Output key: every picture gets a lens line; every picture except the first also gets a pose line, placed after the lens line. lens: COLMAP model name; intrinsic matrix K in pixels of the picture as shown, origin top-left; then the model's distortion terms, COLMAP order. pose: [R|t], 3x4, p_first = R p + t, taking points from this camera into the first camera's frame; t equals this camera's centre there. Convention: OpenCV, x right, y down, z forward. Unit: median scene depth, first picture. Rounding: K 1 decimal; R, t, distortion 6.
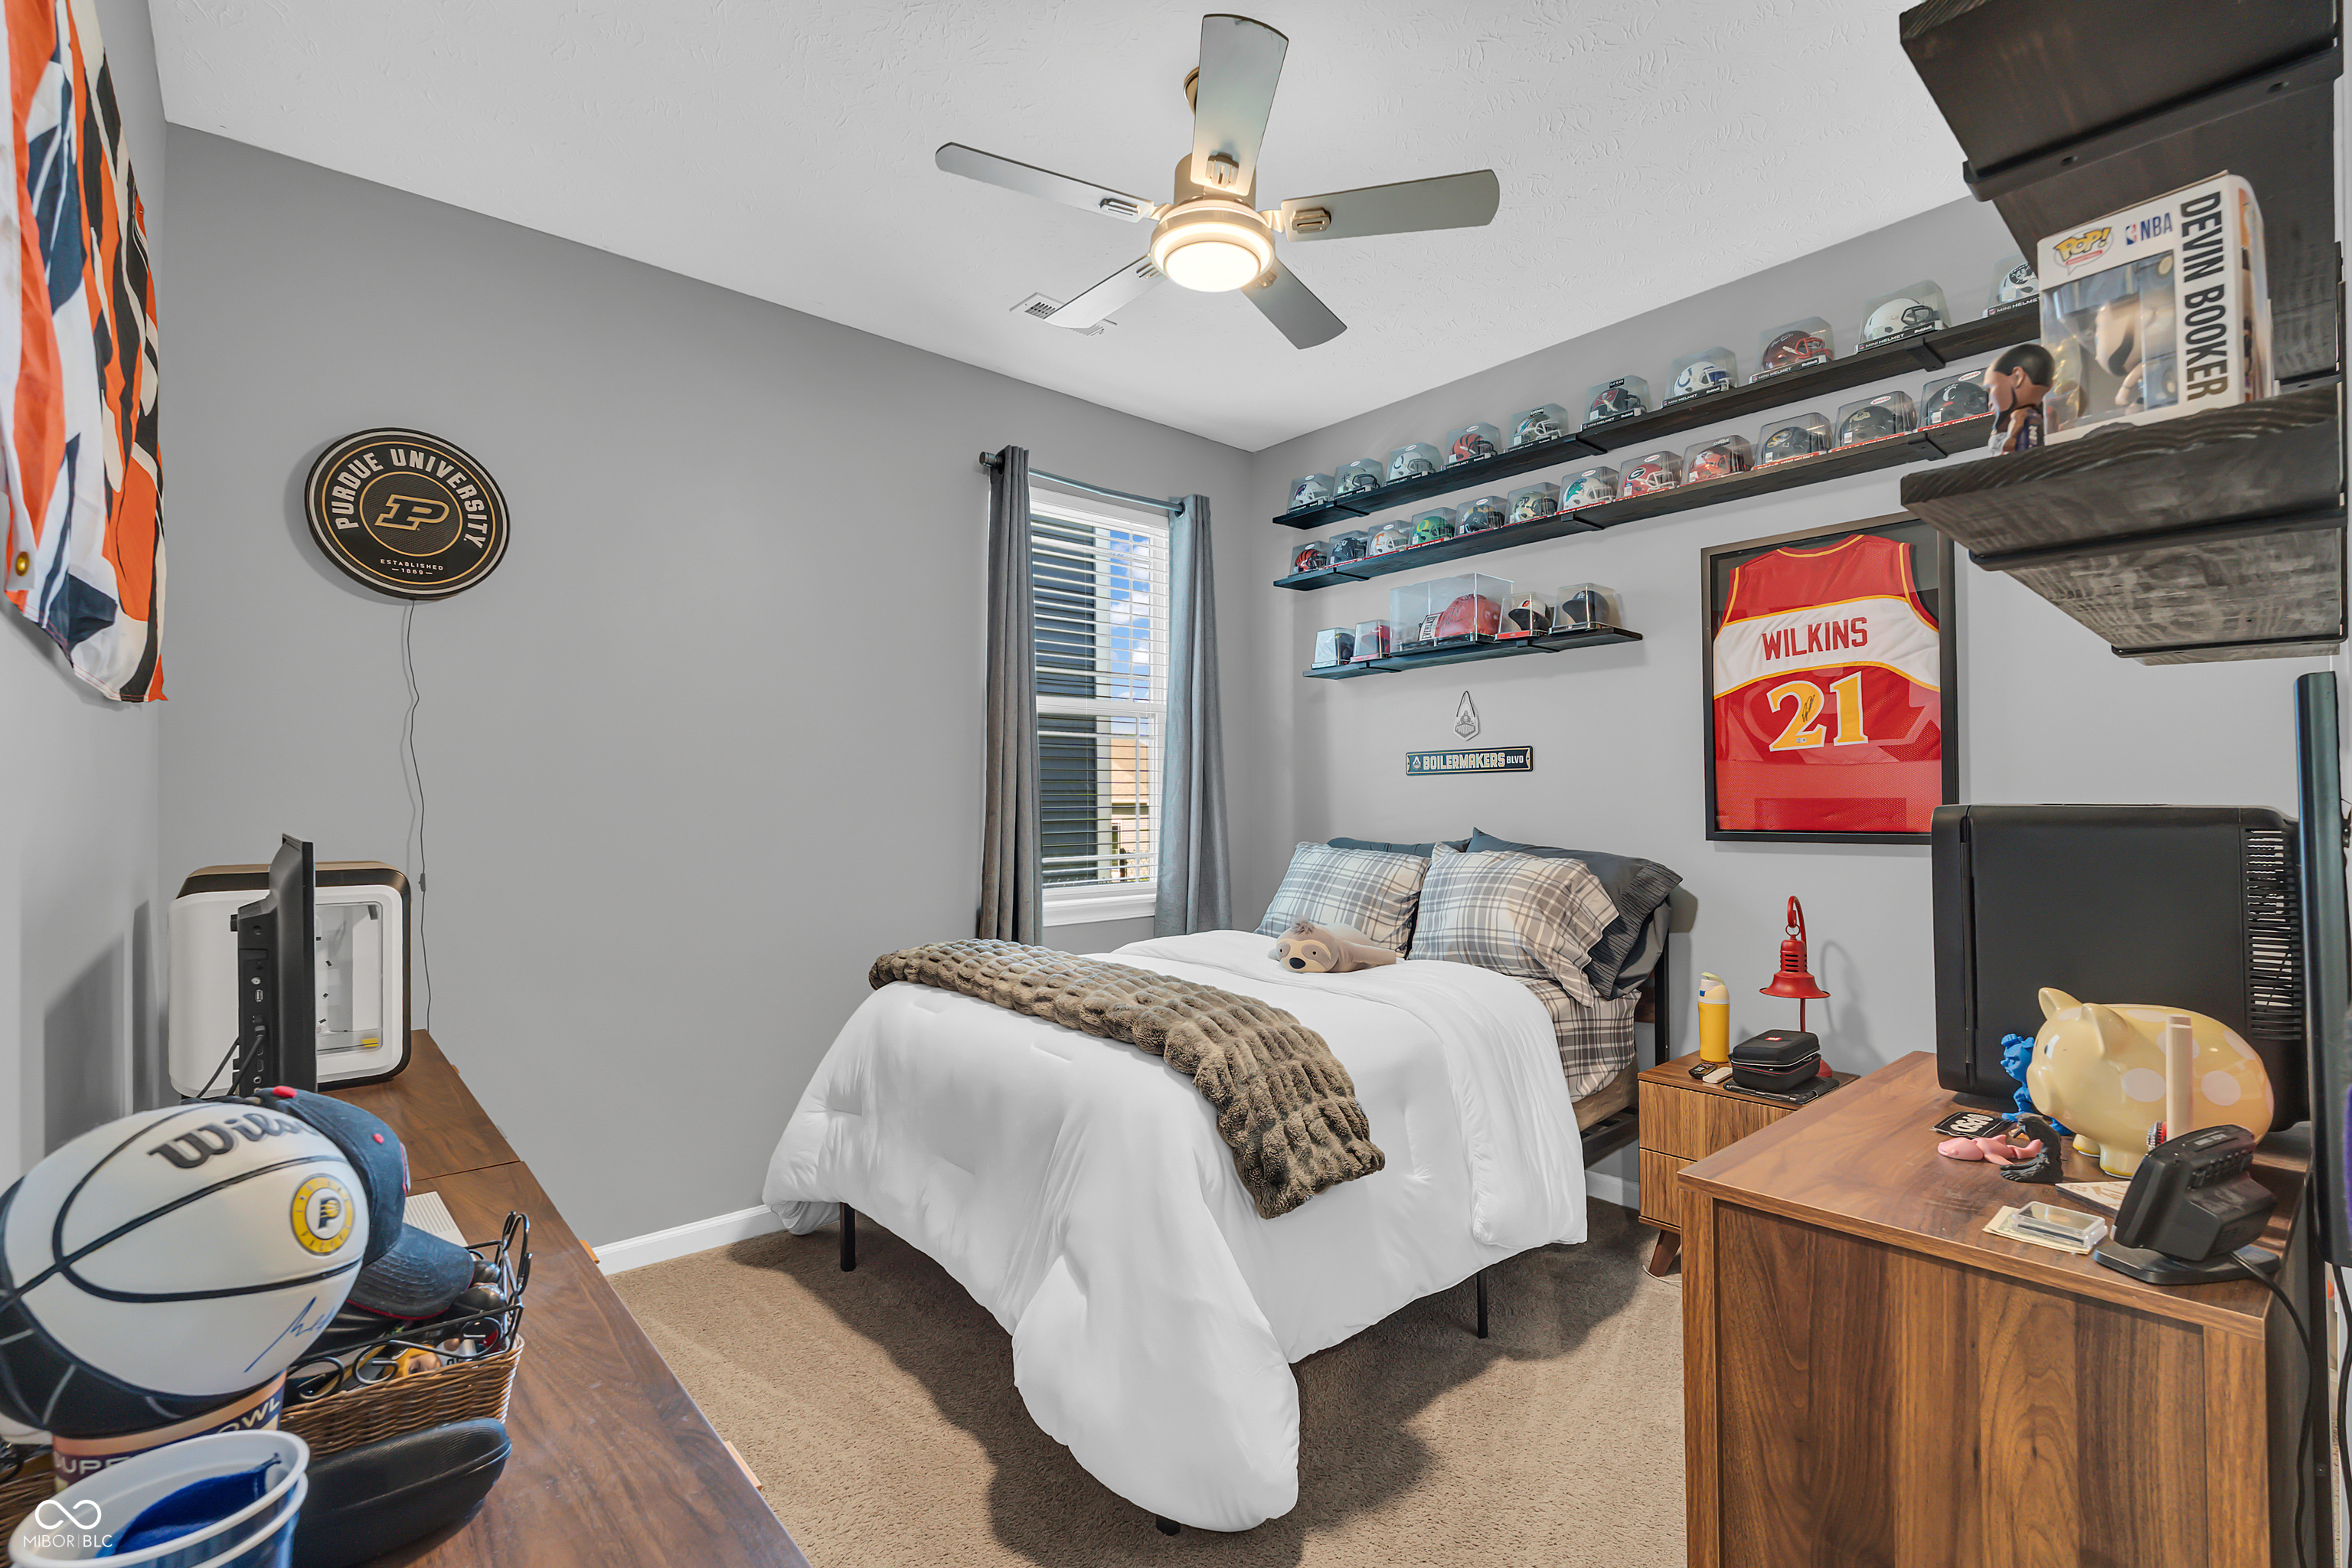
lens RADIAL K [[1038.0, 0, 1182.3], [0, 1038.0, 794.6], [0, 0, 1]] dist [-0.006836, 0.000024]
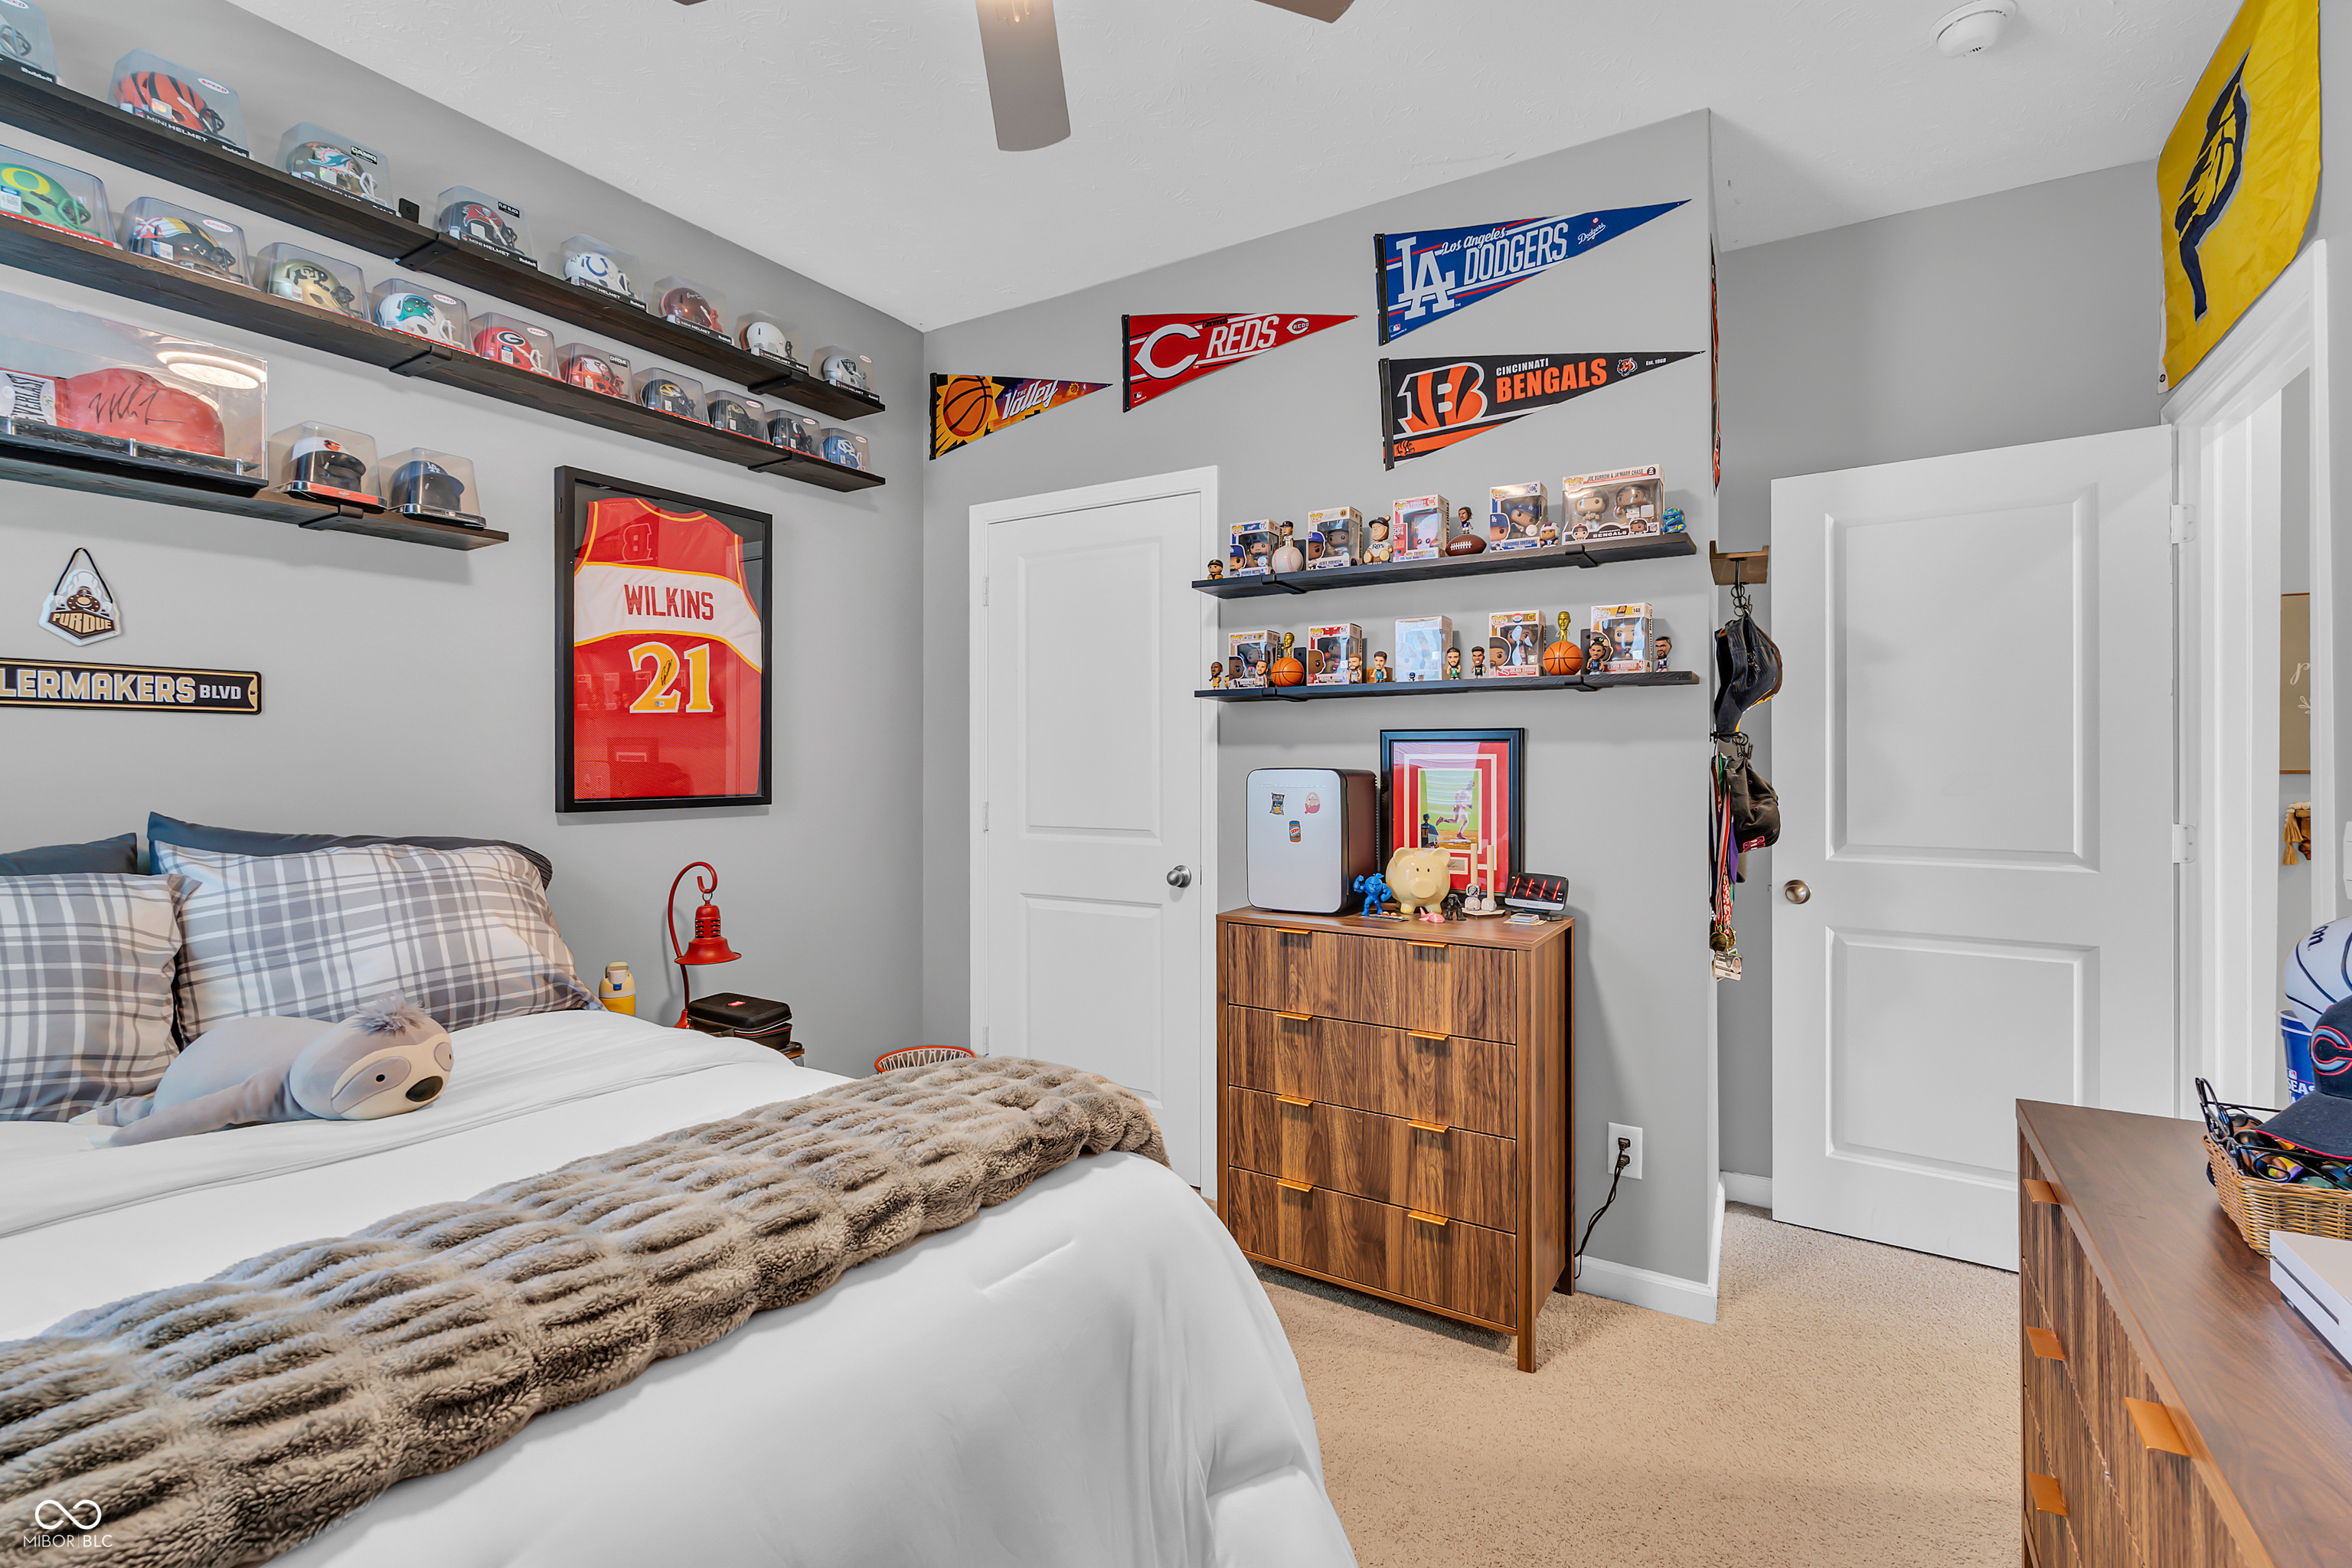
lens RADIAL K [[1029.8, 0, 1180.5], [0, 1029.8, 784.5], [0, 0, 1]] dist [-0.003108, -0.000384]
pose [[-0.278927, -0.016596, 0.960169, -0.449573], [-0.011919, 0.999833, 0.013819, 0.004081], [-0.960238, -0.007590, -0.279078, 0.761289]]
